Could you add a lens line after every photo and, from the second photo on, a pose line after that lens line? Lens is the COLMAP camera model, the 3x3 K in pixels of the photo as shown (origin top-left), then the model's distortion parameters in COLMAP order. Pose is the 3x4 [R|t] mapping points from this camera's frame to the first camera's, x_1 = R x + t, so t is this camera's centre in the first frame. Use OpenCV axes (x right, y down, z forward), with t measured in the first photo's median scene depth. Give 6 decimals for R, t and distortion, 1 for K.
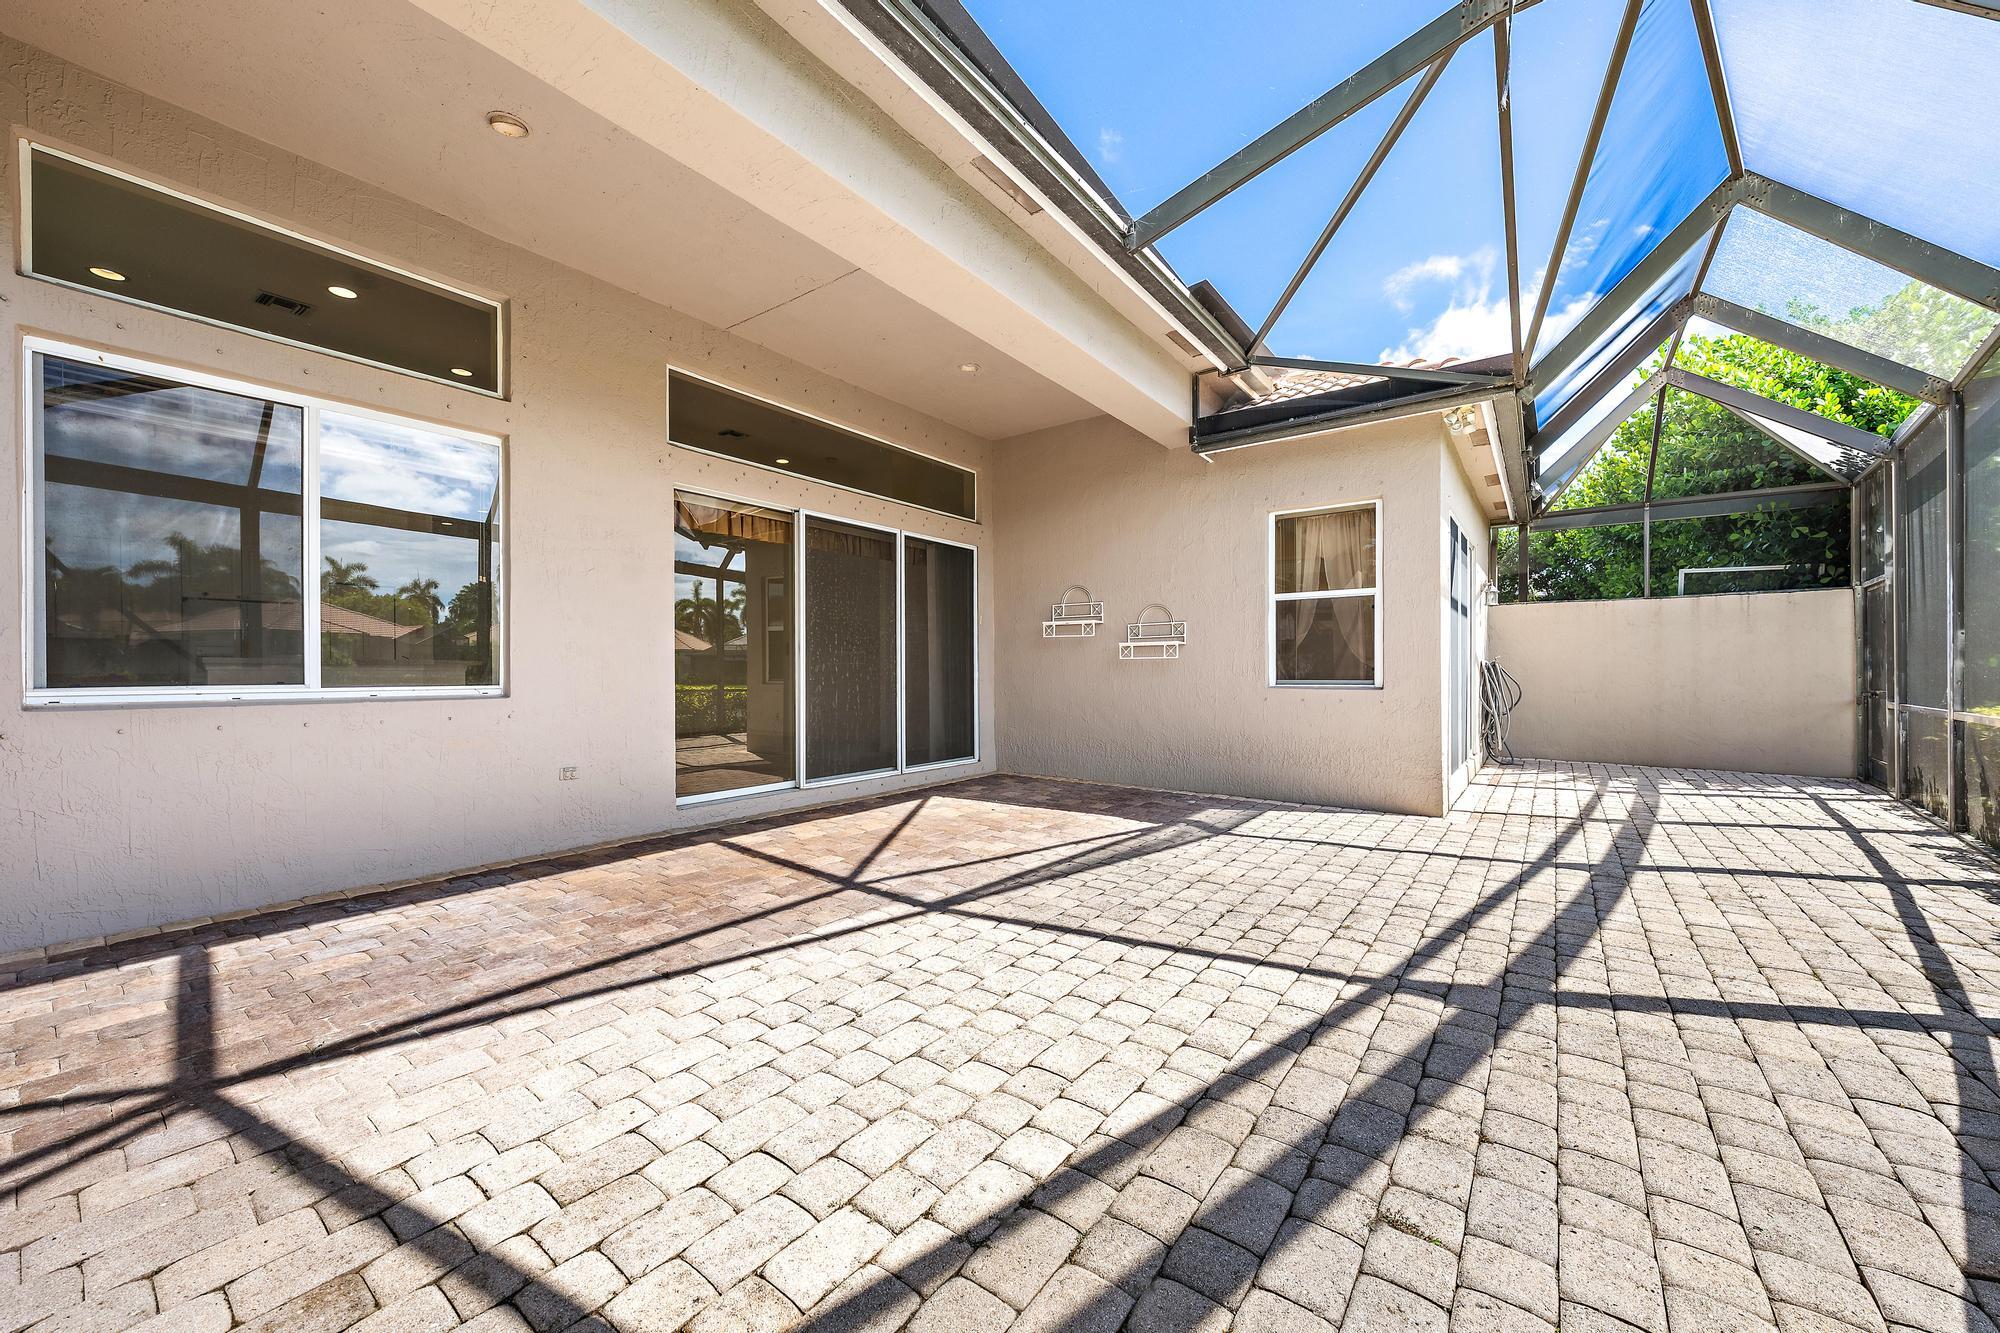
lens RADIAL K [[737.6, 0, 989.3], [0, 737.6, 674.8], [0, 0, 1]] dist [-0.009299, -0.000194]
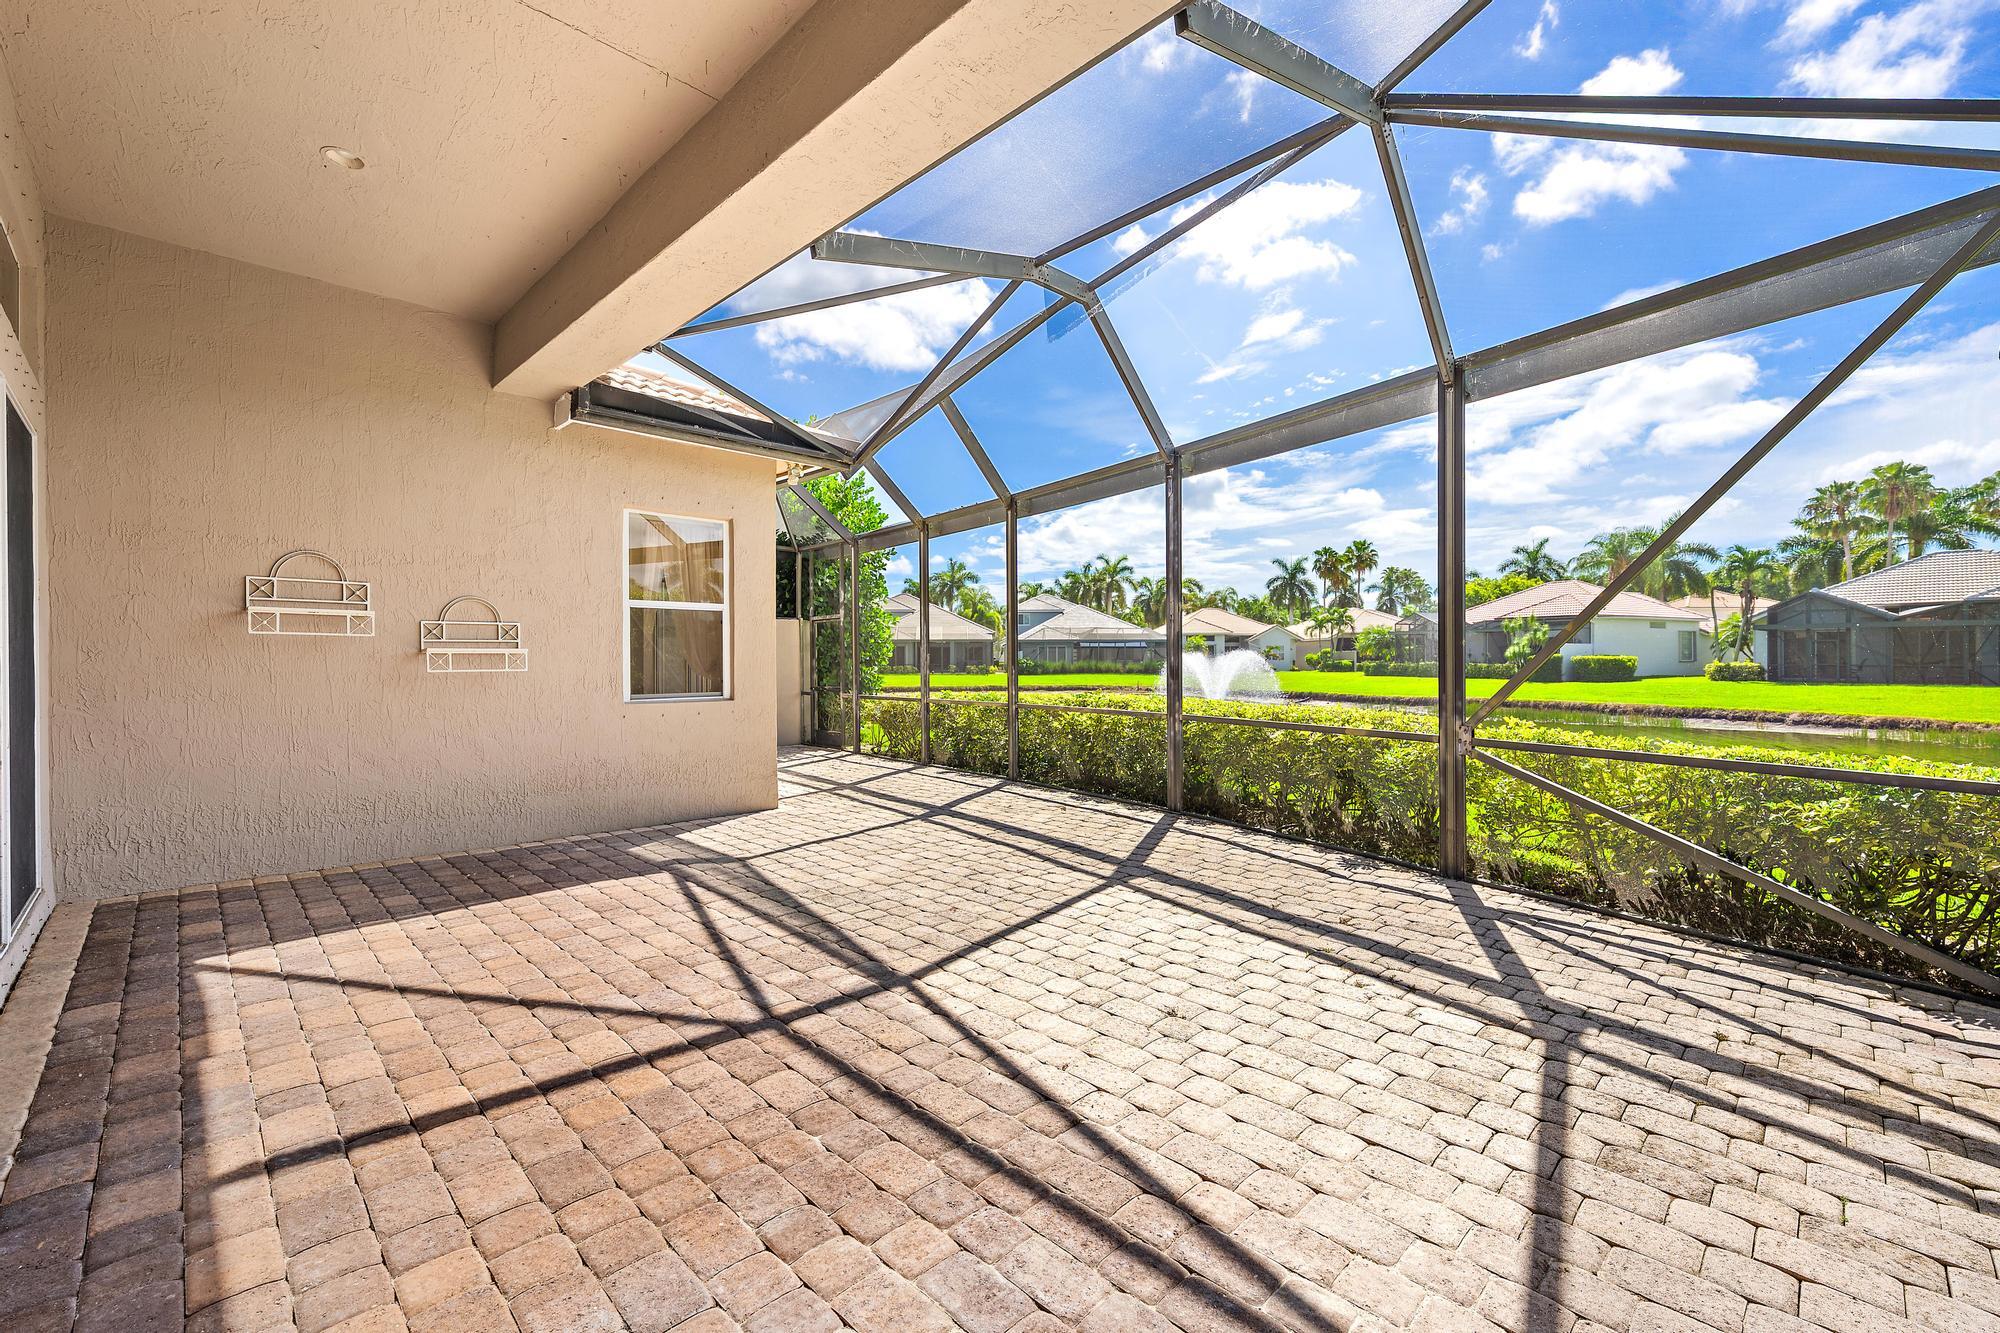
lens RADIAL K [[835.6, 0, 992.1], [0, 835.6, 657.2], [0, 0, 1]] dist [0.007406, -0.000925]
pose [[0.141732, 0.005318, 0.989891, -1.136447], [0.003532, 0.999976, -0.005878, -0.063334], [-0.989899, 0.004329, 0.141710, 0.827484]]
